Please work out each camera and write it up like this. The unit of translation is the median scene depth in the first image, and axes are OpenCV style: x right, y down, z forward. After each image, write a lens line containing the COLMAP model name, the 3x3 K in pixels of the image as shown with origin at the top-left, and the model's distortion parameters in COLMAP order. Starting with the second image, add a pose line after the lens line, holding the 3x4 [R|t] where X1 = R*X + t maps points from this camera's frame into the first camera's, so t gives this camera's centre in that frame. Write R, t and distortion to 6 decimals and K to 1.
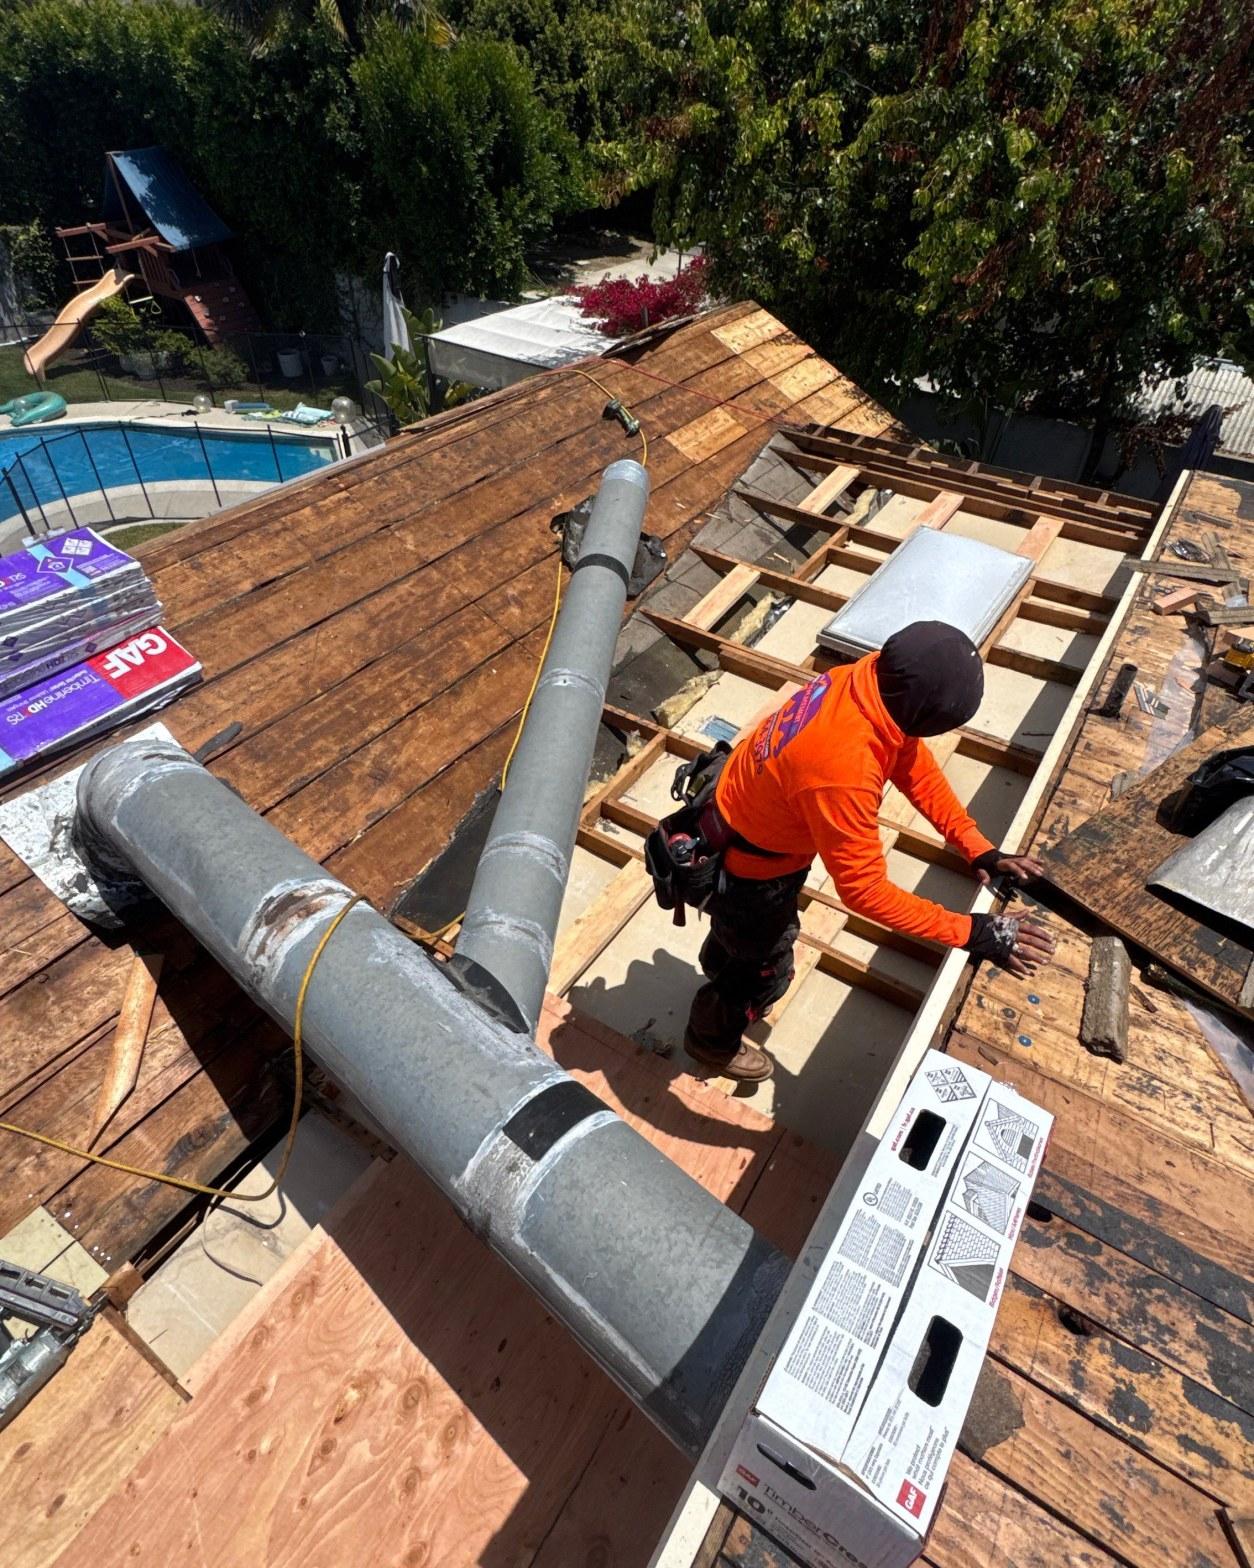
lens RADIAL K [[892.4, 0, 618.1], [0, 892.4, 788.2], [0, 0, 1]] dist [0.000240, -0.001177]
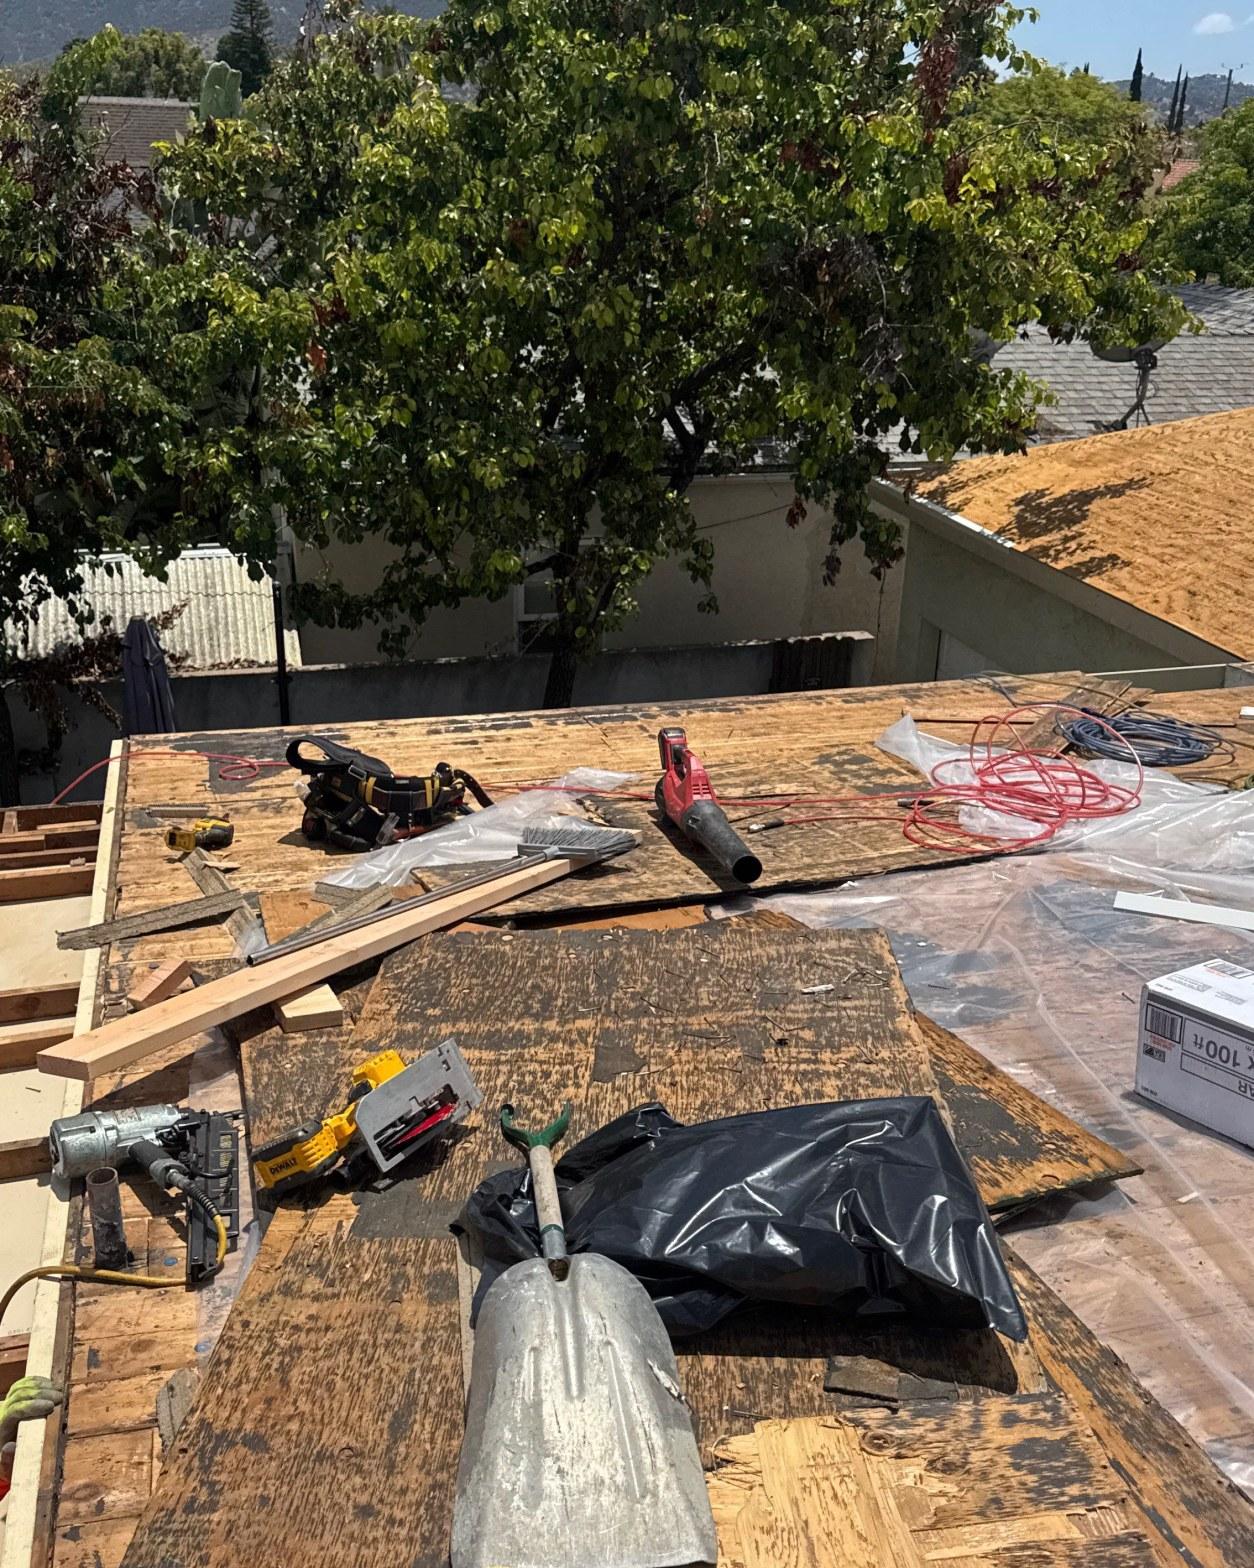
lens RADIAL K [[1542.3, 0, 657.5], [0, 1542.3, 784.2], [0, 0, 1]] dist [0.052445, -0.094156]
pose [[0.649778, -0.294241, 0.700864, 0.138974], [0.485434, 0.870158, -0.084735, -0.066626], [-0.584930, 0.395282, 0.708244, 0.034549]]
